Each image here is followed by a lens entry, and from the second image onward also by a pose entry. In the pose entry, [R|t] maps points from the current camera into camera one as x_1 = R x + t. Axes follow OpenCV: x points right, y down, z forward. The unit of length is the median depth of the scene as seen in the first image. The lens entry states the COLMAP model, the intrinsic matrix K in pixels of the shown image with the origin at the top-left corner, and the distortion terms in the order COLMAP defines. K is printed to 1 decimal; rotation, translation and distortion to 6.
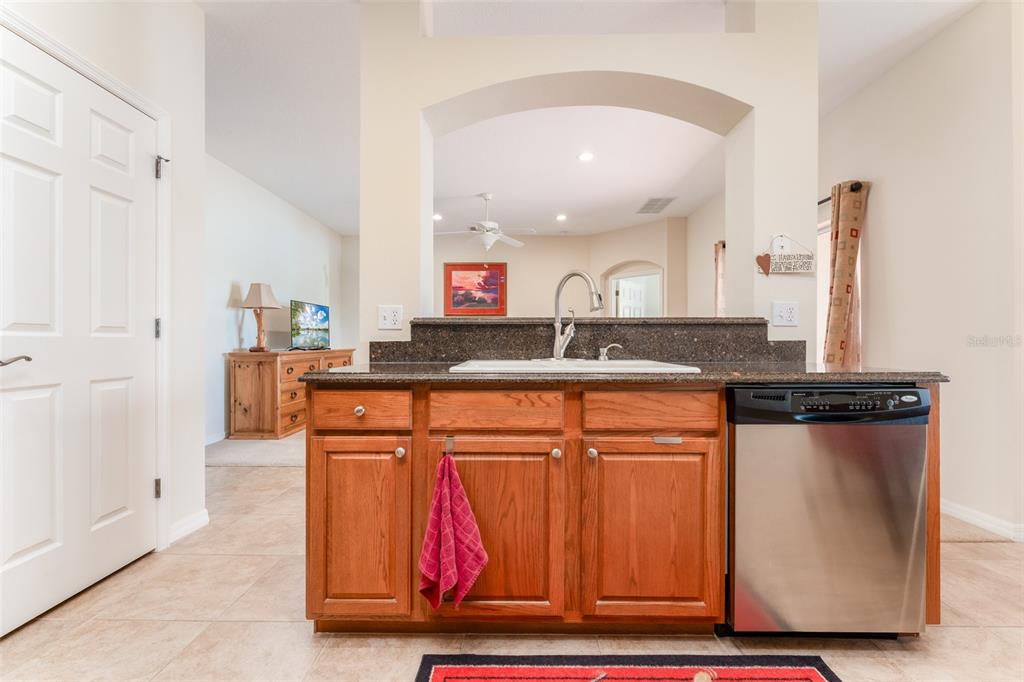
lens RADIAL K [[412.8, 0, 507.4], [0, 412.8, 341.4], [0, 0, 1]] dist [0.000046, 0.000059]
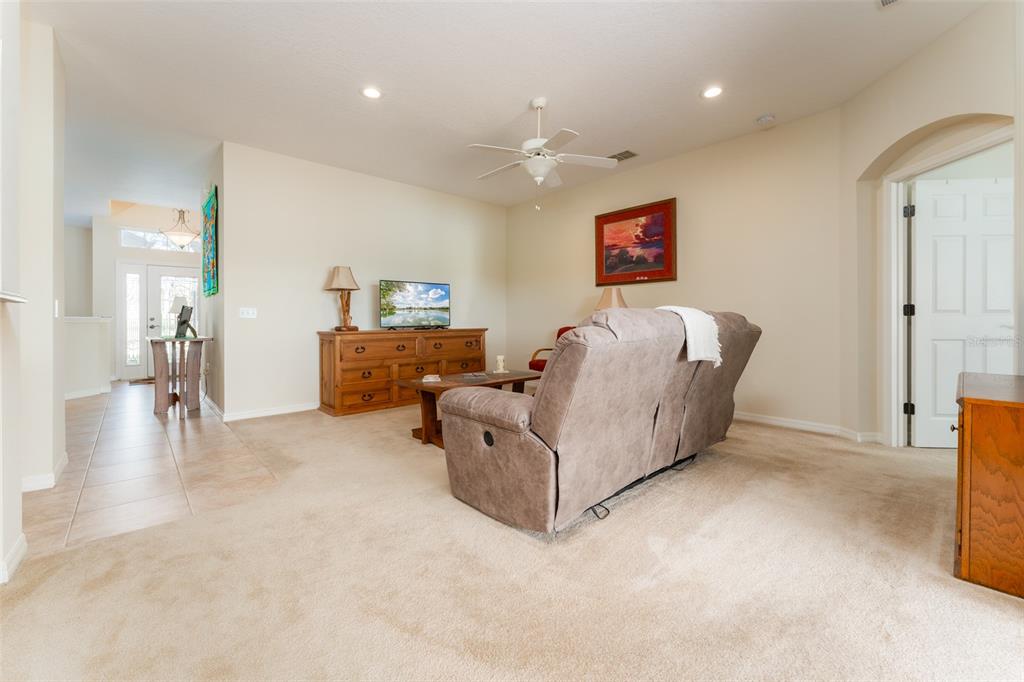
lens RADIAL K [[414.1, 0, 514.0], [0, 414.1, 317.5], [0, 0, 1]] dist [0.000974, 0.000026]
pose [[0.679307, -0.011339, -0.733767, 0.301000], [0.005661, 0.999932, -0.010210, 0.002679], [0.733833, 0.002782, 0.679324, 0.375041]]
